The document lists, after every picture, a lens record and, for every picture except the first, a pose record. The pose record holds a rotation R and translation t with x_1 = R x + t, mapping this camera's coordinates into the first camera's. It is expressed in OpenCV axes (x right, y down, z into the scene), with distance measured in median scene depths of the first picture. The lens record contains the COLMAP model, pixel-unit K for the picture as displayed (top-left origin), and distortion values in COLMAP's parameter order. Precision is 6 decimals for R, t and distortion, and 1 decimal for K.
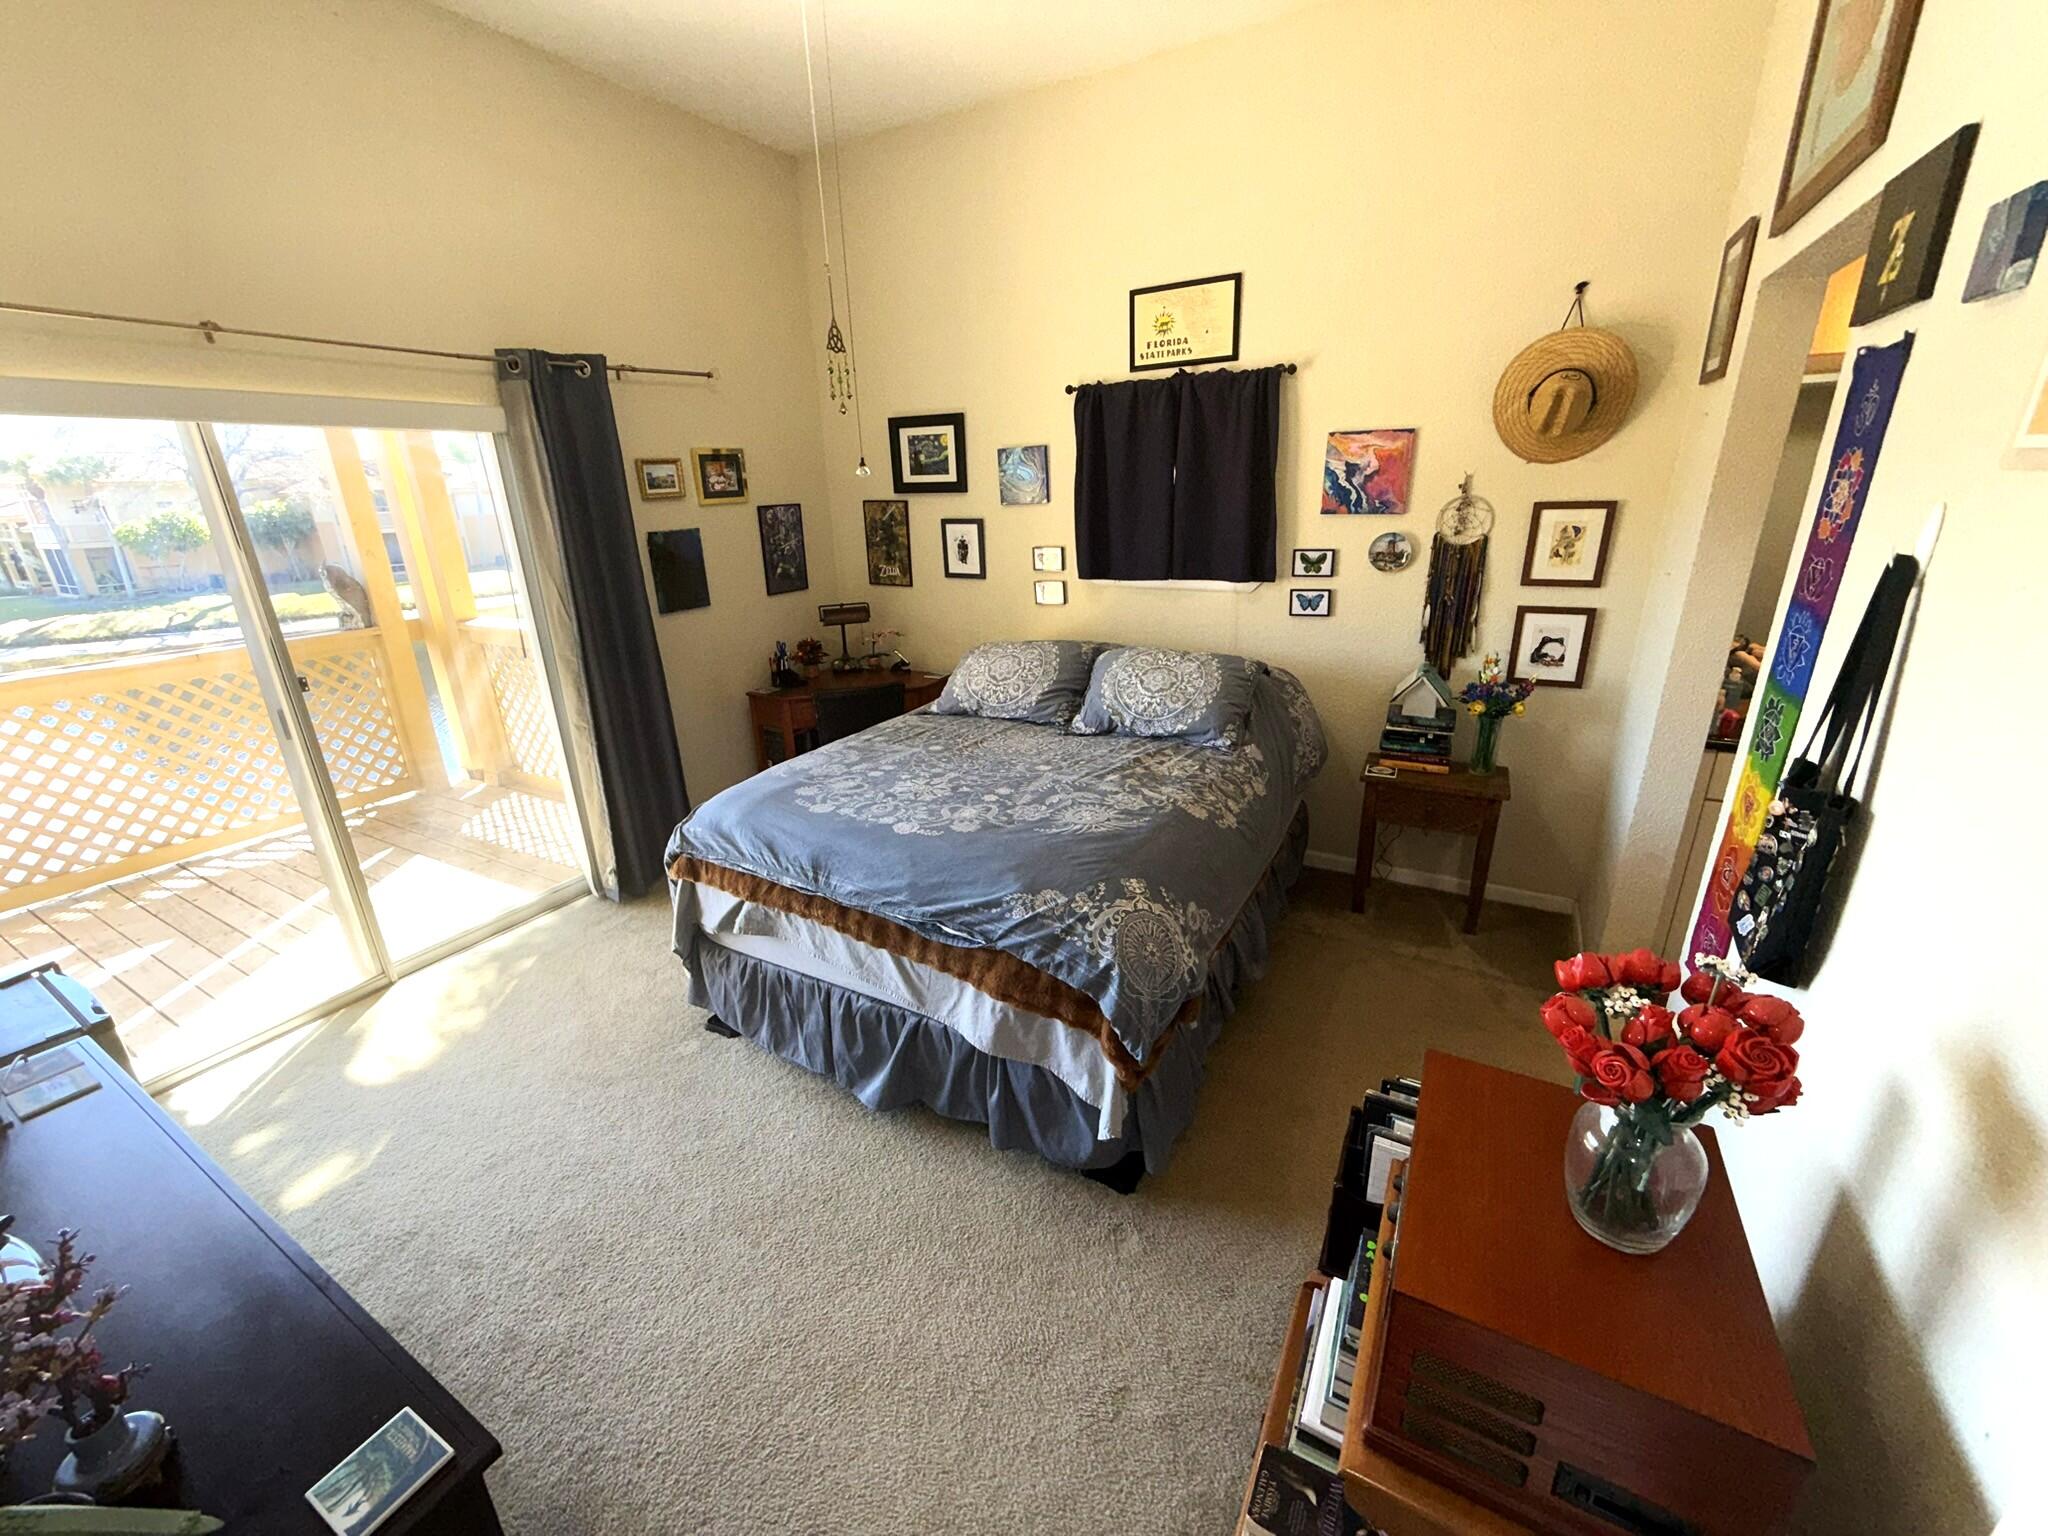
lens RADIAL K [[818.0, 0, 1016.0], [0, 818.0, 766.6], [0, 0, 1]] dist [0.001627, -0.000302]
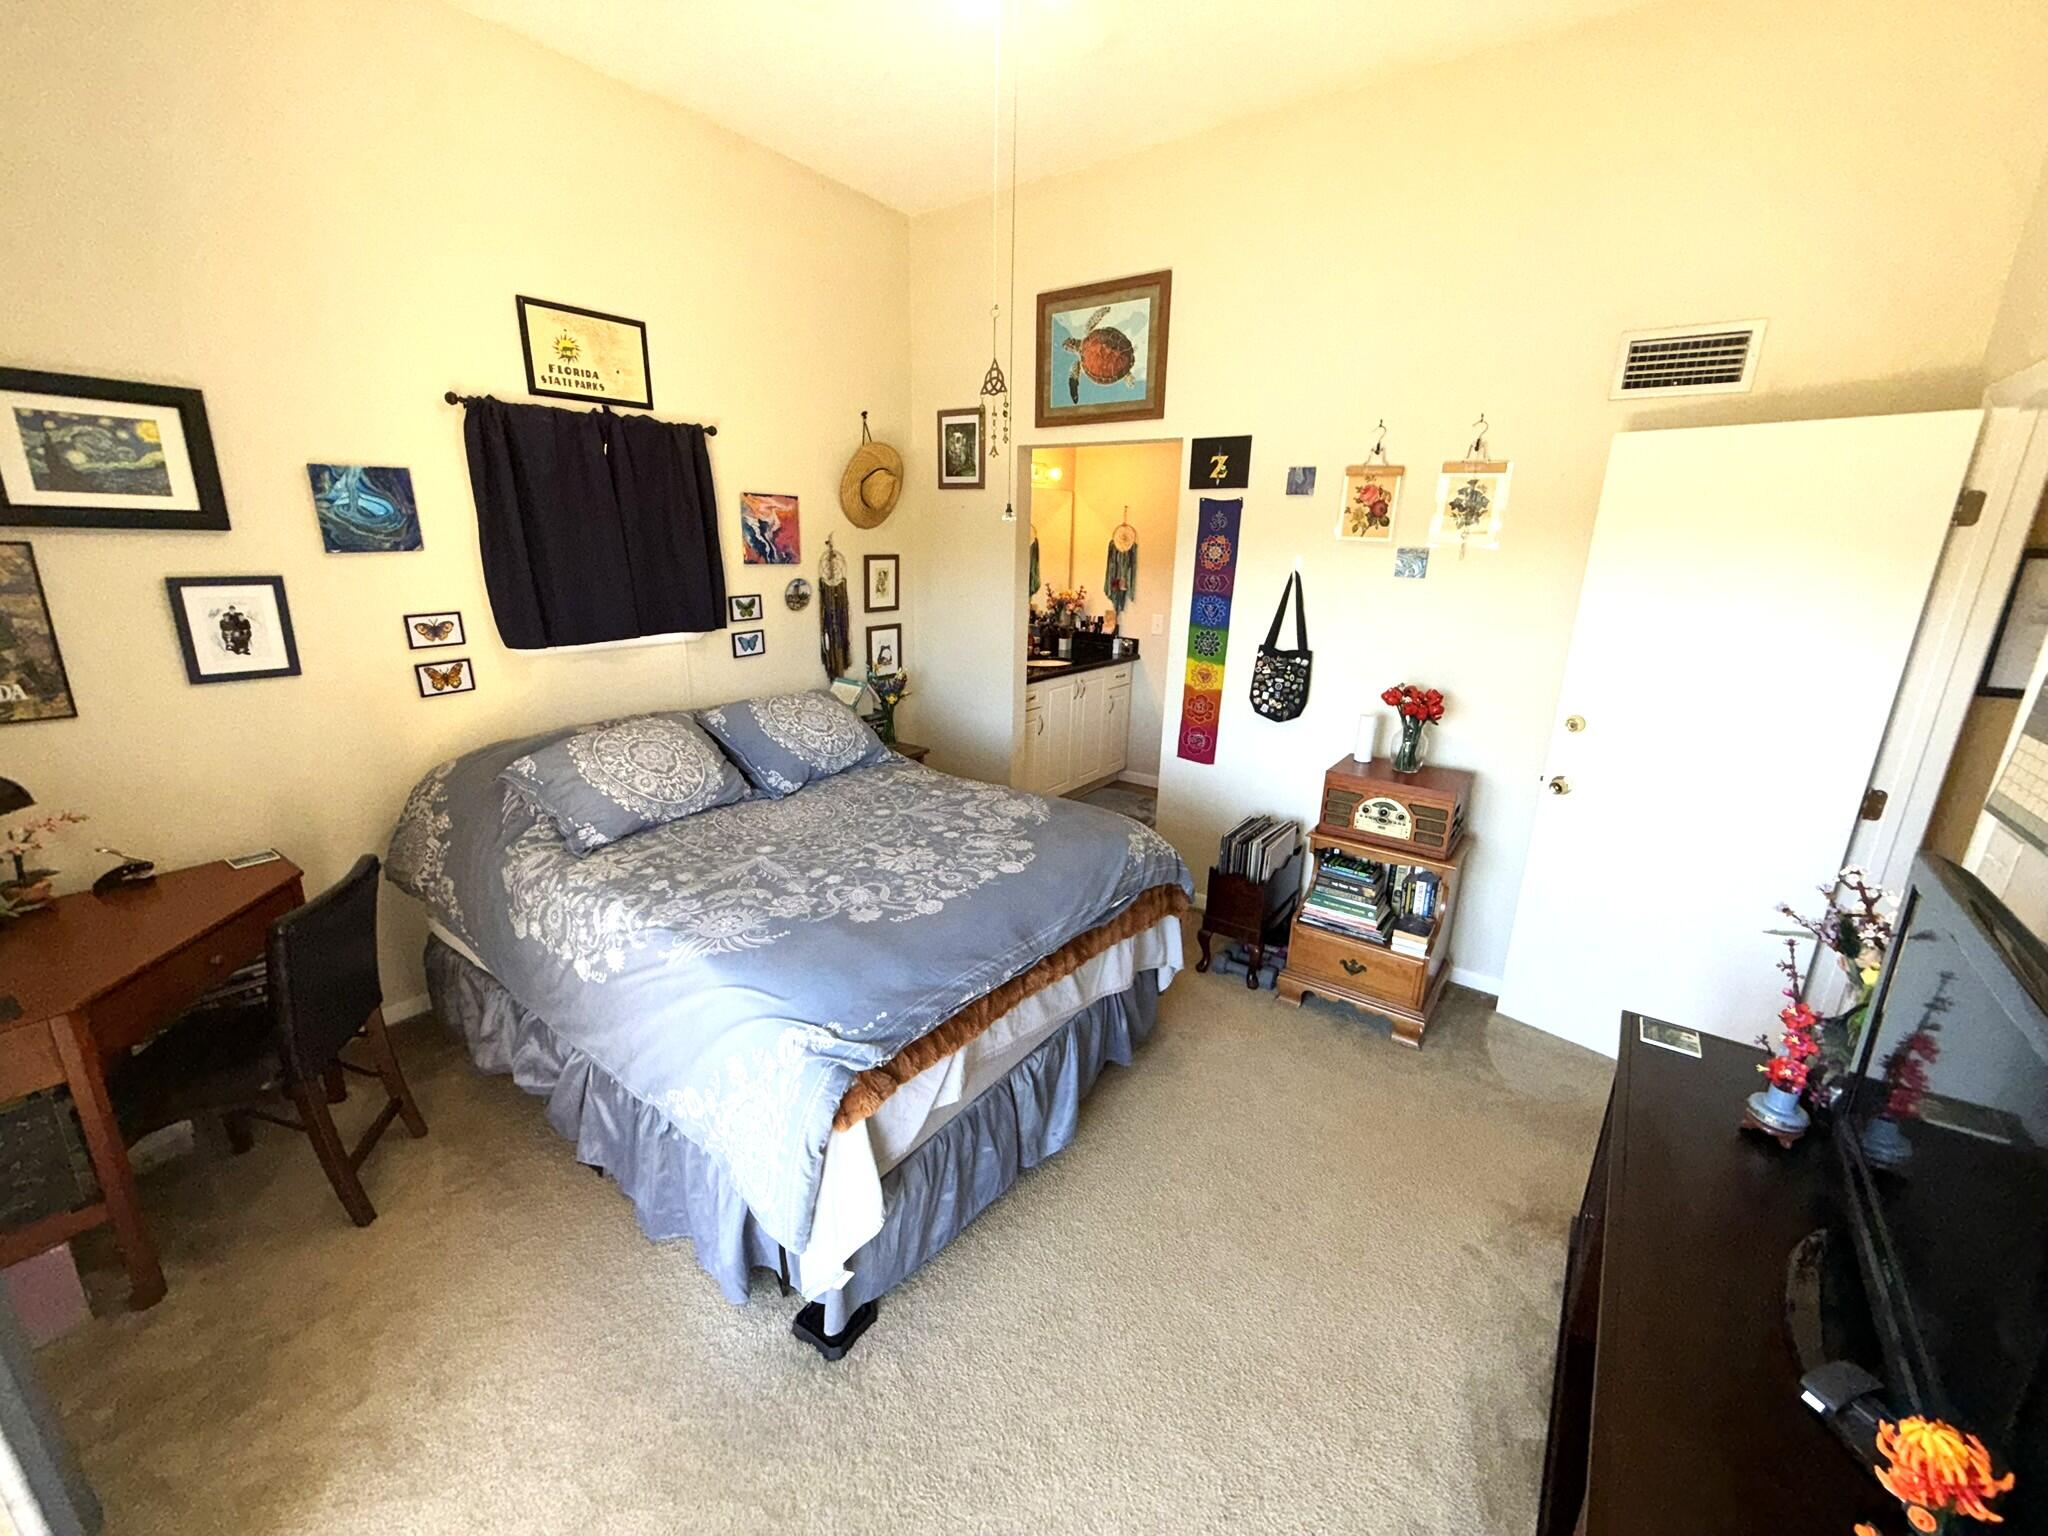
lens RADIAL K [[818.0, 0, 1016.0], [0, 818.0, 766.6], [0, 0, 1]] dist [0.001627, -0.000302]
pose [[0.113719, -0.240542, 0.963954, -0.755349], [0.302904, 0.932449, 0.196947, -0.166734], [-0.946212, 0.269589, 0.178898, 0.550839]]
